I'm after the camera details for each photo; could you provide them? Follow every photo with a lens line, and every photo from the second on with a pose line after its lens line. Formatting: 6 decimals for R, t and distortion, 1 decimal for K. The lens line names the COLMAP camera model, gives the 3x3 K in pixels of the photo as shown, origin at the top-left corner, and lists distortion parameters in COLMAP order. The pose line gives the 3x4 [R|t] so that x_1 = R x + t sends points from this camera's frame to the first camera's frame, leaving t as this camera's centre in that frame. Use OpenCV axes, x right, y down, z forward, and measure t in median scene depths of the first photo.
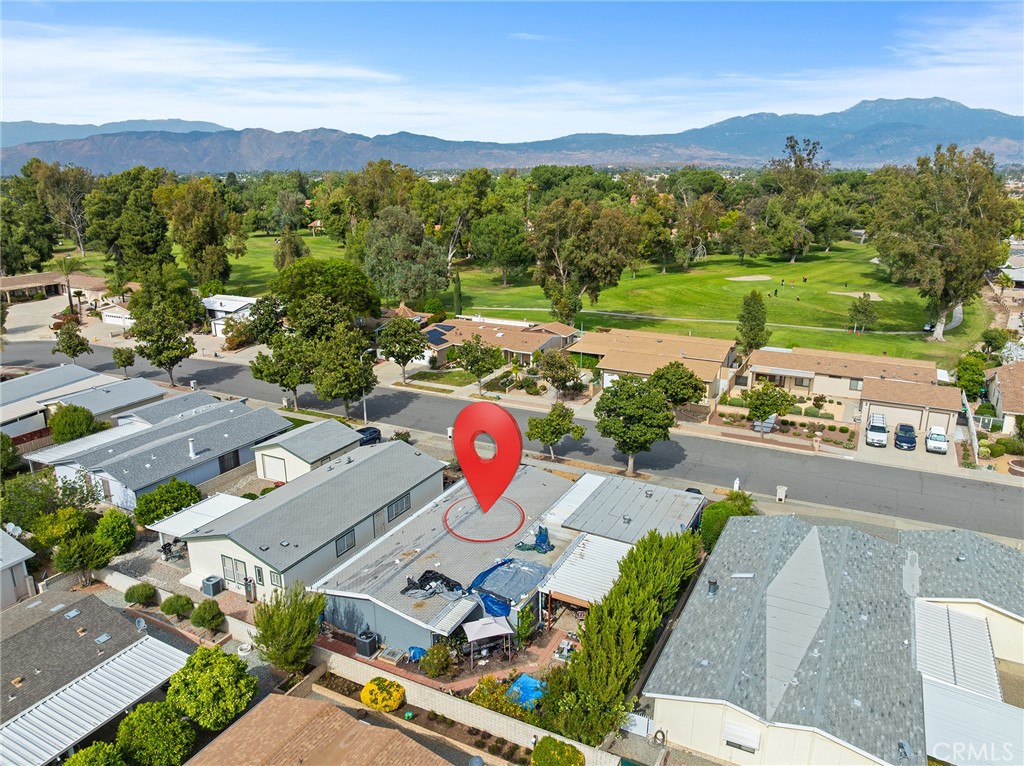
lens RADIAL K [[713.7, 0, 512.0], [0, 713.7, 383.0], [0, 0, 1]] dist [-0.042998, -0.000023]
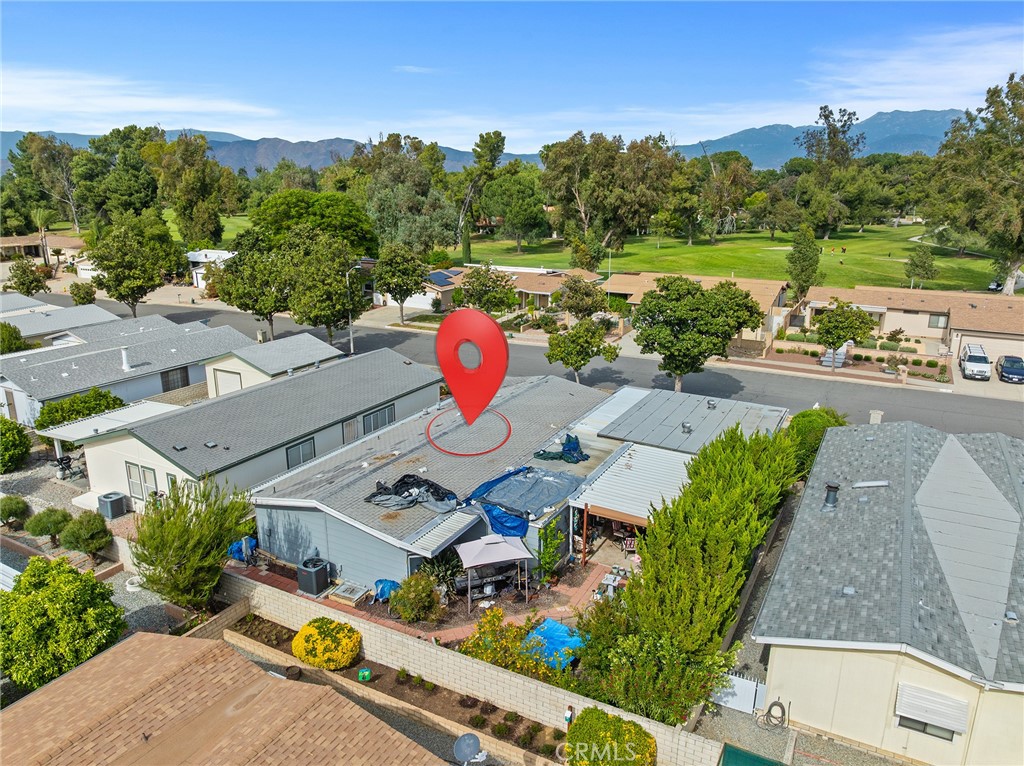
lens RADIAL K [[714.5, 0, 512.0], [0, 714.5, 383.0], [0, 0, 1]] dist [-0.052715, 0.020576]
pose [[0.999818, 0.007535, -0.017527, -0.004194], [-0.007788, 0.999866, -0.014404, 0.122953], [0.017417, 0.014538, 0.999743, 0.208881]]
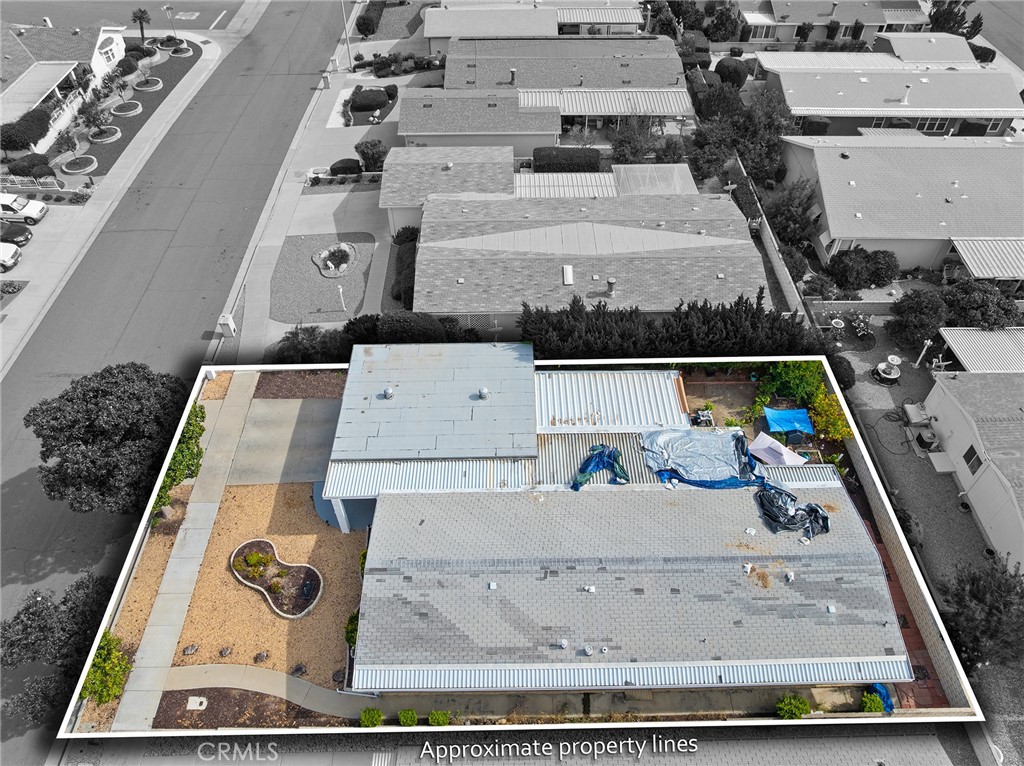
lens RADIAL K [[723.9, 0, 512.0], [0, 723.9, 383.0], [0, 0, 1]] dist [-0.035089, -0.001714]
pose [[-0.469836, -0.639096, 0.608942, -0.222099], [0.256604, 0.561156, 0.786930, -0.292930], [-0.844635, 0.525985, -0.099656, 0.814226]]
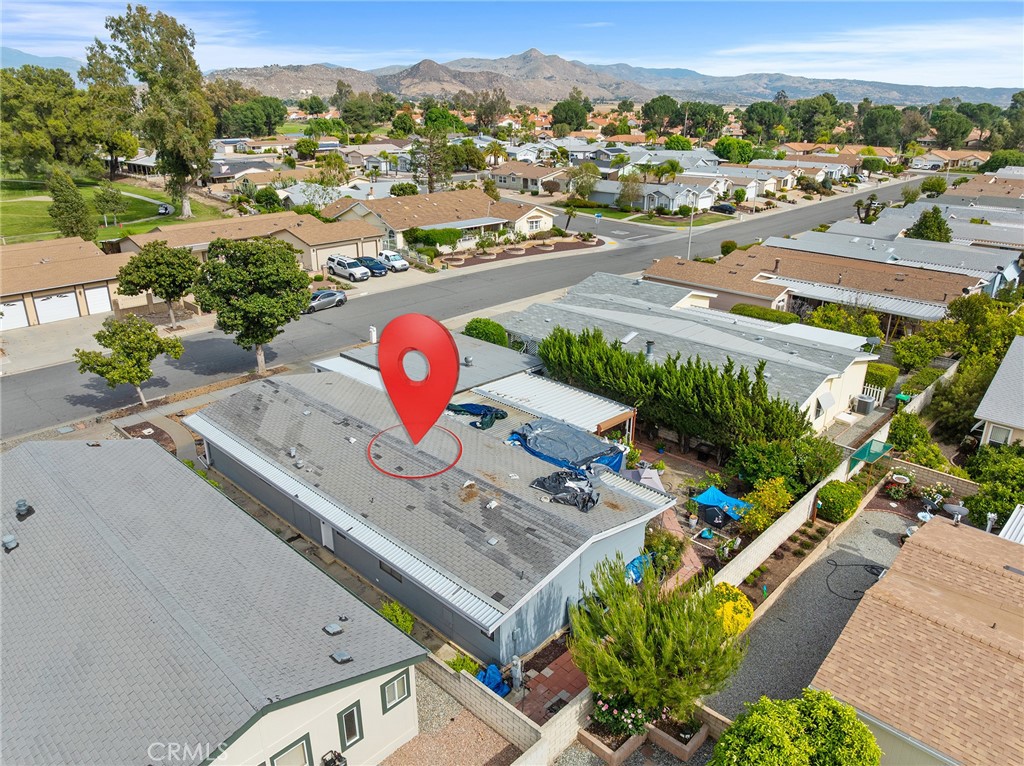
lens RADIAL K [[723.9, 0, 512.0], [0, 723.9, 383.0], [0, 0, 1]] dist [-0.035089, -0.001714]
pose [[0.283836, -0.340088, 0.896536, -0.439032], [0.266504, 0.926131, 0.266942, 0.008554], [-0.921093, 0.163163, 0.353504, 0.523727]]
